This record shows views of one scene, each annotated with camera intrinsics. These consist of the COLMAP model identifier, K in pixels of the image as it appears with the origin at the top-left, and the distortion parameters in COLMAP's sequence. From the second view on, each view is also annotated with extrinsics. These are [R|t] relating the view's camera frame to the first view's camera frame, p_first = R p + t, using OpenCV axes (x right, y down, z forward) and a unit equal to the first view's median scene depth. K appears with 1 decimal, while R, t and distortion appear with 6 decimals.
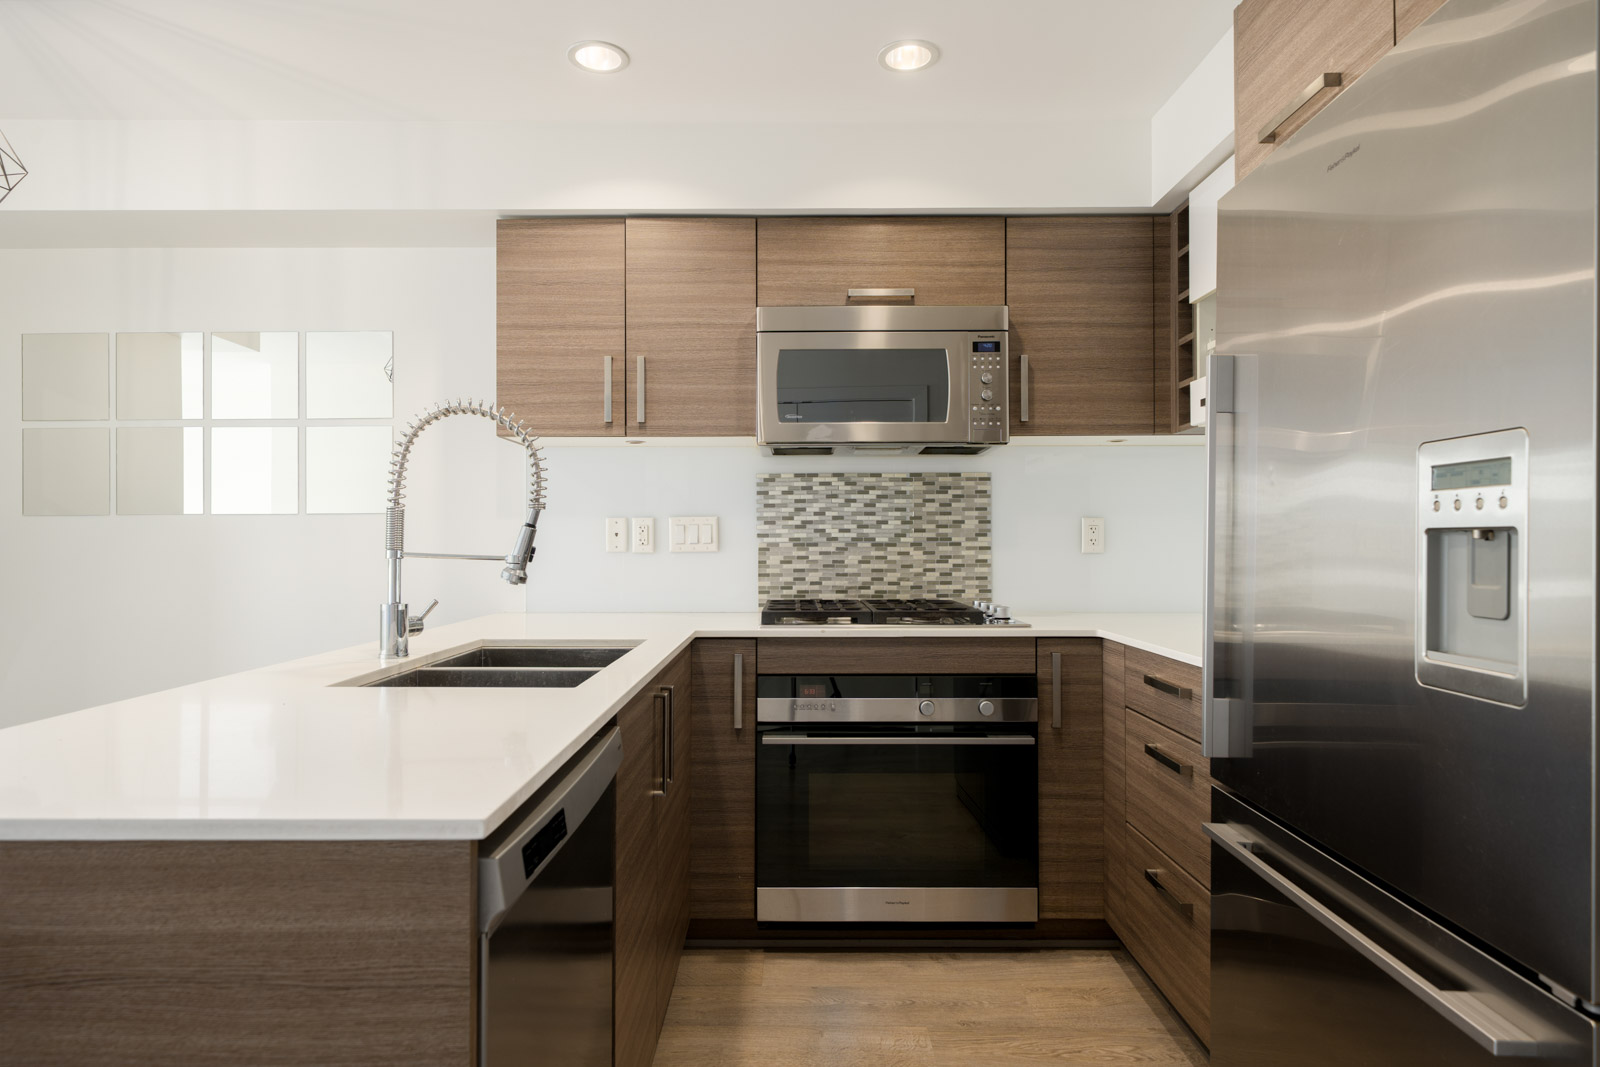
lens RADIAL K [[922.0, 0, 782.9], [0, 922.0, 536.0], [0, 0, 1]] dist [0.003649, 0.000271]
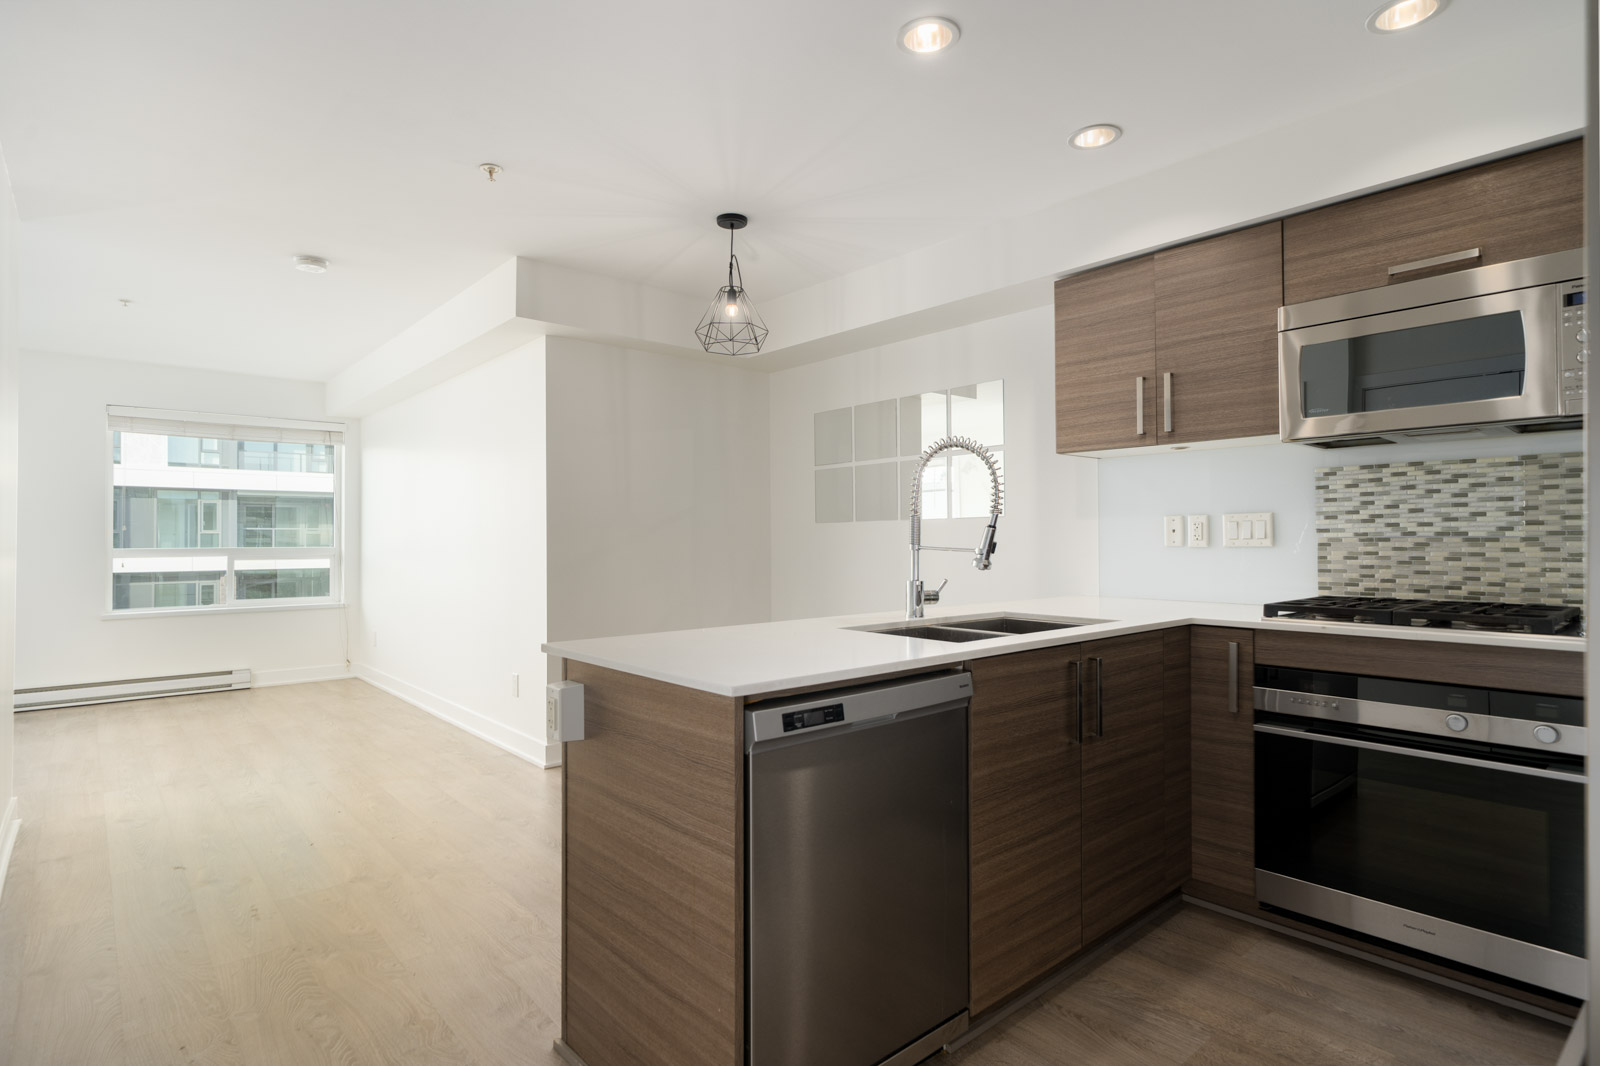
lens RADIAL K [[819.5, 0, 796.2], [0, 819.5, 529.7], [0, 0, 1]] dist [0.000877, 0.000599]
pose [[0.664018, -0.010722, -0.747640, 0.260766], [0.008699, 0.999940, -0.006614, -0.000522], [0.747666, -0.002112, 0.664072, -0.004809]]
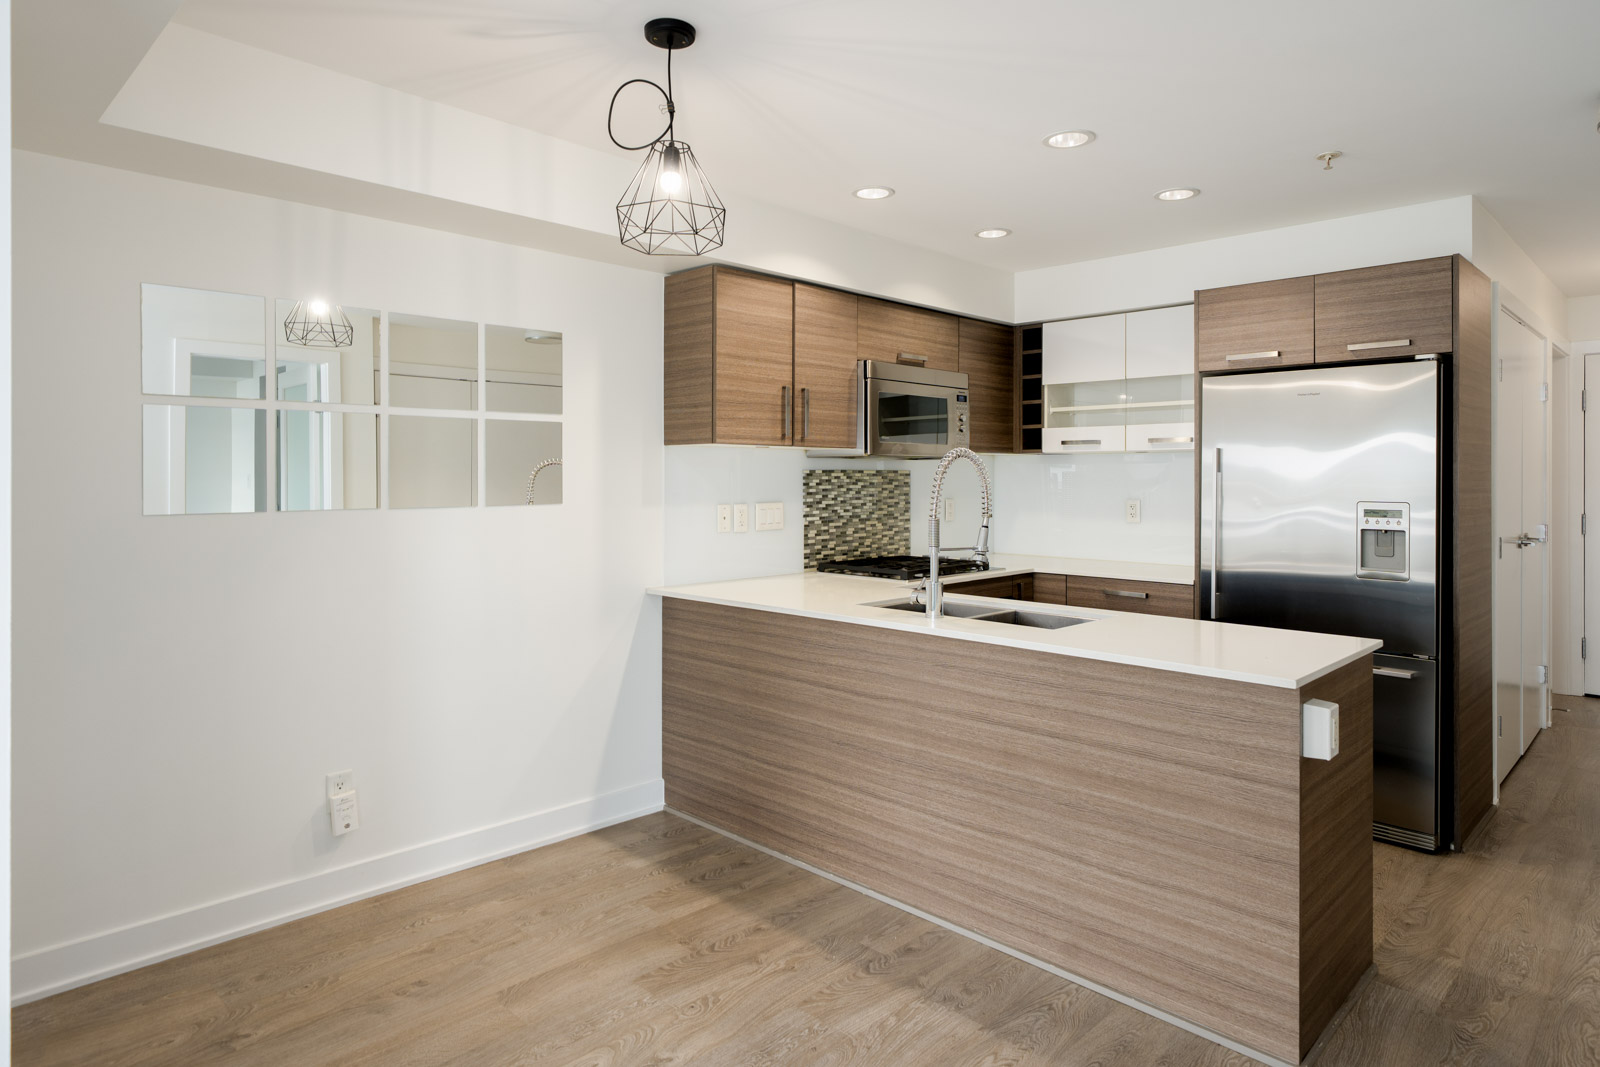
lens RADIAL K [[934.3, 0, 798.1], [0, 934.3, 473.8], [0, 0, 1]] dist [0.001595, 0.000334]
pose [[0.695552, 0.003693, 0.718466, -1.016566], [-0.007541, 0.999969, 0.002161, -0.065270], [-0.718436, -0.006921, 0.695558, 0.056025]]
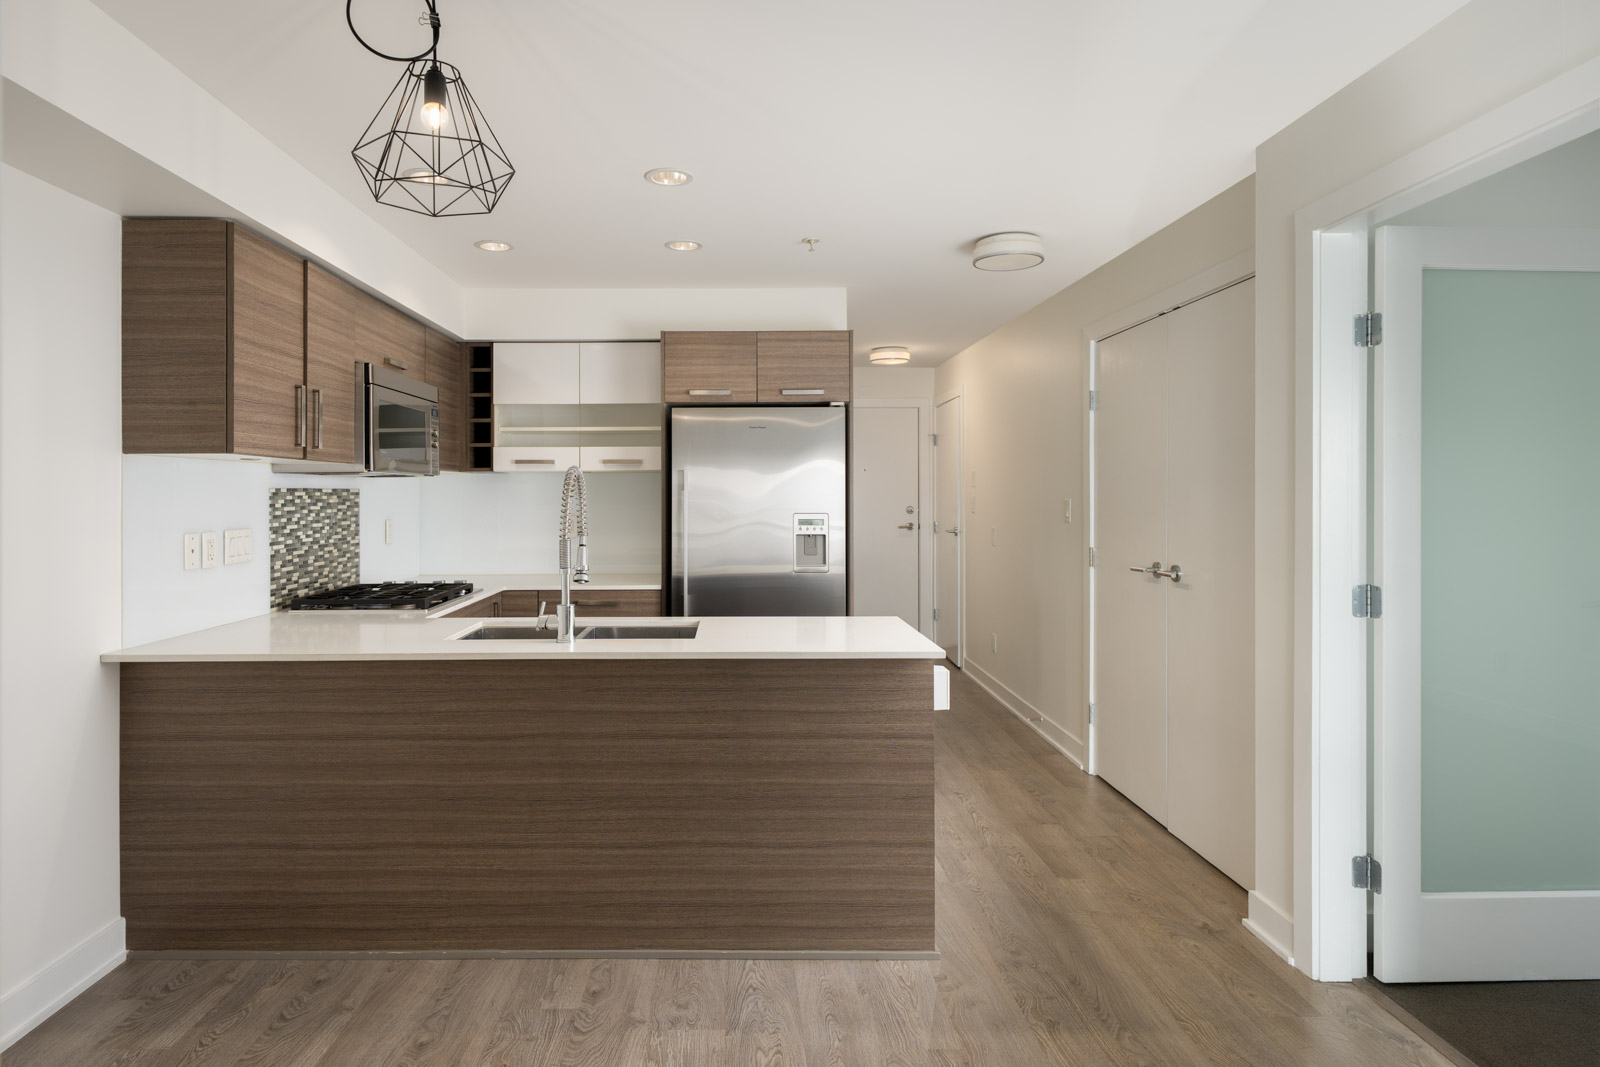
lens RADIAL K [[883.6, 0, 736.9], [0, 883.6, 492.5], [0, 0, 1]] dist [0.002520, 0.000751]
pose [[-0.010846, 0.003015, 0.999937, -1.098313], [-0.004498, 0.999985, -0.003064, -0.062029], [-0.999931, -0.004531, -0.010833, 0.451489]]
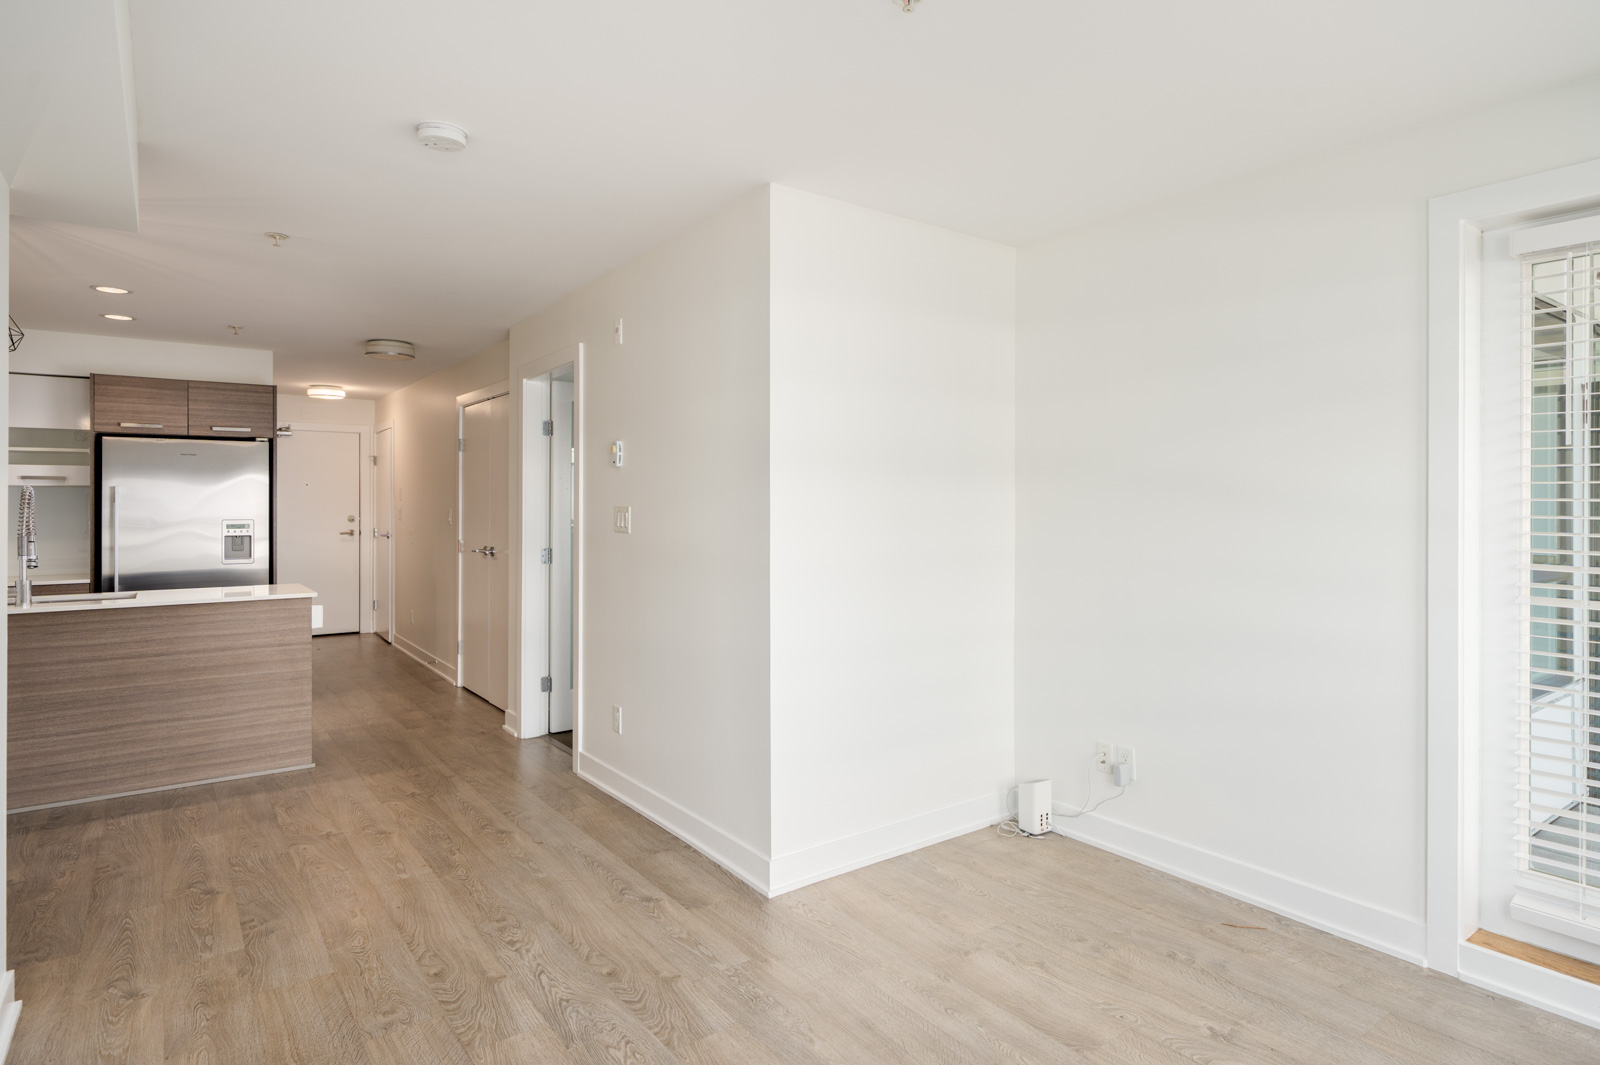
lens RADIAL K [[884.7, 0, 860.8], [0, 884.7, 505.4], [0, 0, 1]] dist [0.000540, 0.000523]
pose [[-0.628062, 0.001334, 0.778162, -1.967293], [-0.003100, 0.999986, -0.004217, -0.060909], [-0.778157, -0.005061, -0.628049, 0.470644]]
